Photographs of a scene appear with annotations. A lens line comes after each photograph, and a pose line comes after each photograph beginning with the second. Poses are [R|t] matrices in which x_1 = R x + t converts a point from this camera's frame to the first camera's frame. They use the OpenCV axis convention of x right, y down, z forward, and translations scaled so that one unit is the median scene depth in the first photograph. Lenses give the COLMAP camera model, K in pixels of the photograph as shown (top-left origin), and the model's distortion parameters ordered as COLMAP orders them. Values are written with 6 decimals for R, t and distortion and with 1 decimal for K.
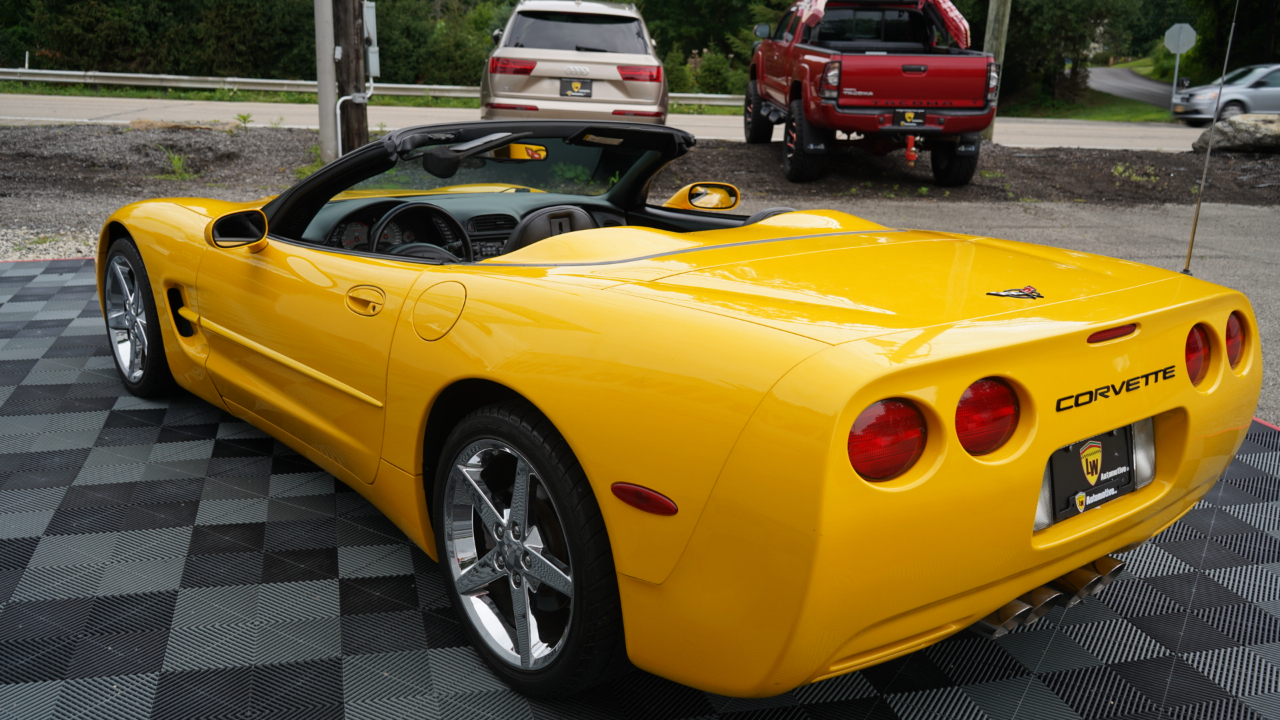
lens RADIAL K [[1173.6, 0, 642.9], [0, 1173.6, 361.1], [0, 0, 1]] dist [0.006183, 0.010693]
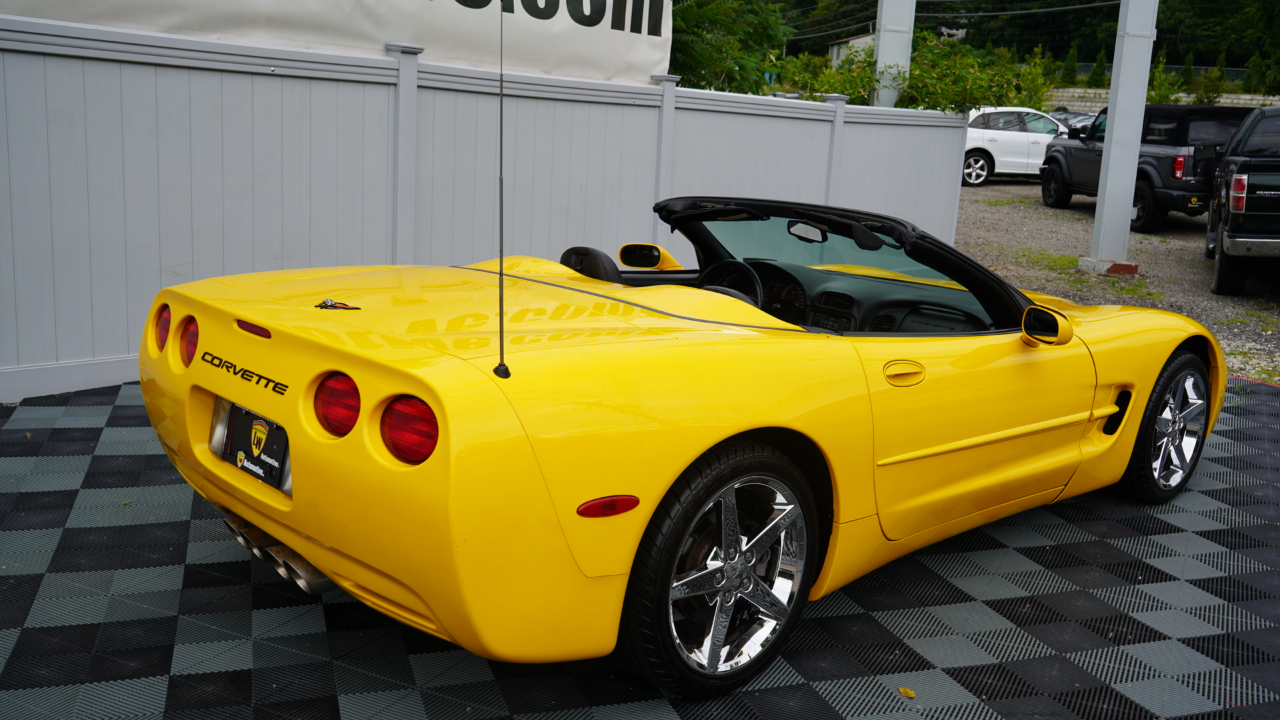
lens RADIAL K [[1194.7, 0, 640.5], [0, 1194.7, 357.7], [0, 0, 1]] dist [0.004464, 0.015942]
pose [[0.047694, 0.167554, -0.984709, 0.343130], [-0.304589, 0.941318, 0.145418, -0.062236], [0.951289, 0.292996, 0.095931, 0.264472]]
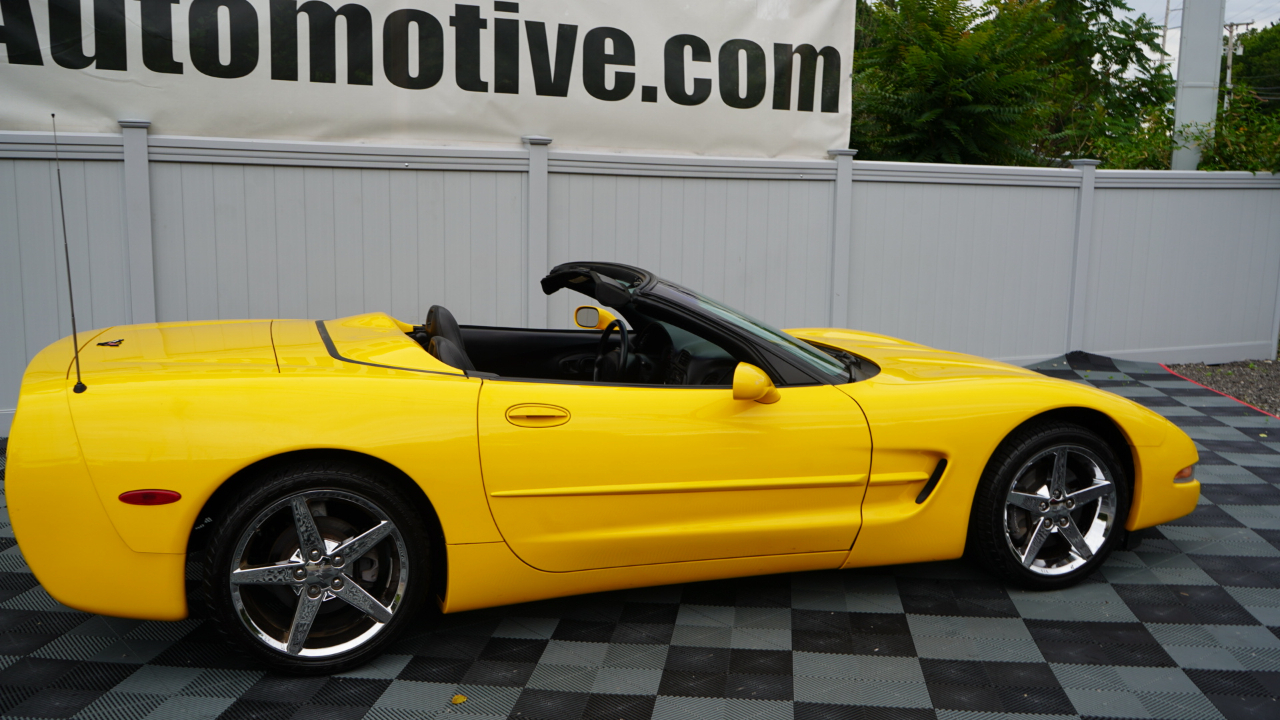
lens RADIAL K [[1194.7, 0, 640.5], [0, 1194.7, 357.7], [0, 0, 1]] dist [0.004464, 0.015942]
pose [[-0.386107, 0.097639, -0.917272, 0.341636], [-0.260552, 0.942348, 0.209983, -0.126126], [0.884892, 0.320073, -0.338407, 0.486231]]
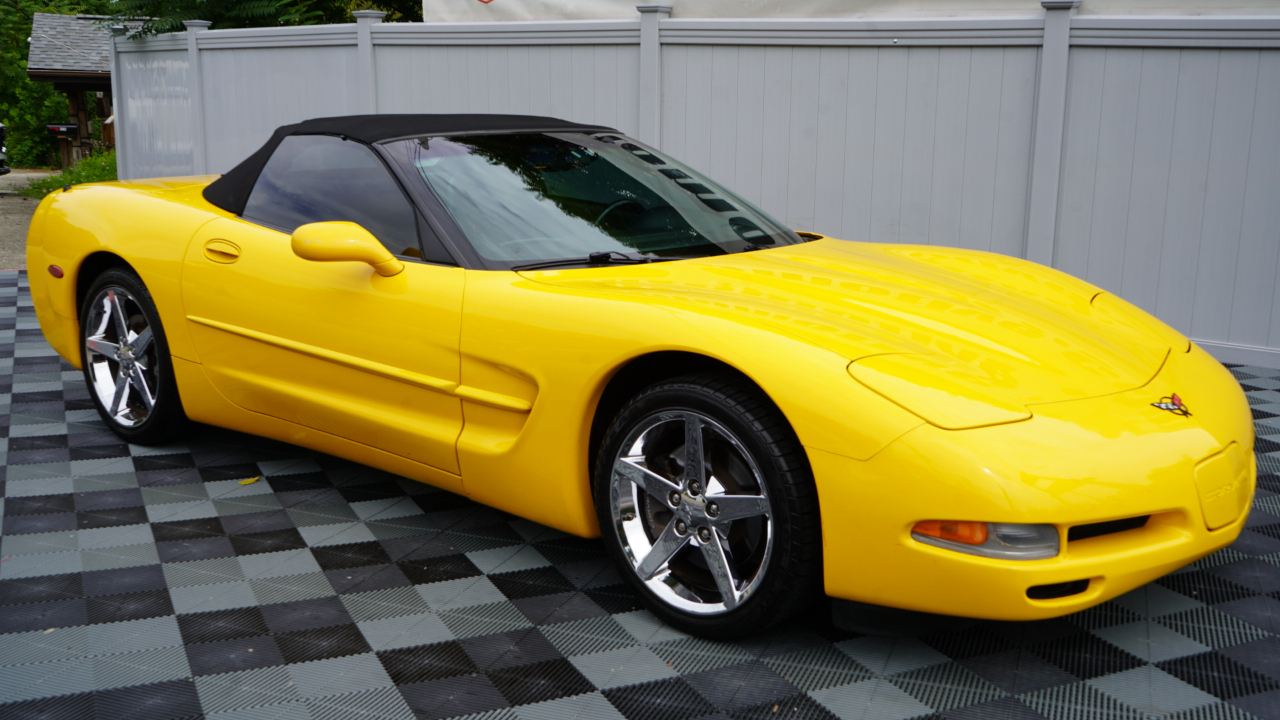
lens RADIAL K [[1298.7, 0, 638.5], [0, 1298.7, 357.0], [0, 0, 1]] dist [0.000766, 0.004193]
pose [[-0.987651, -0.012019, -0.156211, -0.001073], [-0.080404, 0.894626, 0.439521, -0.181771], [0.134468, 0.446654, -0.884544, 0.712965]]
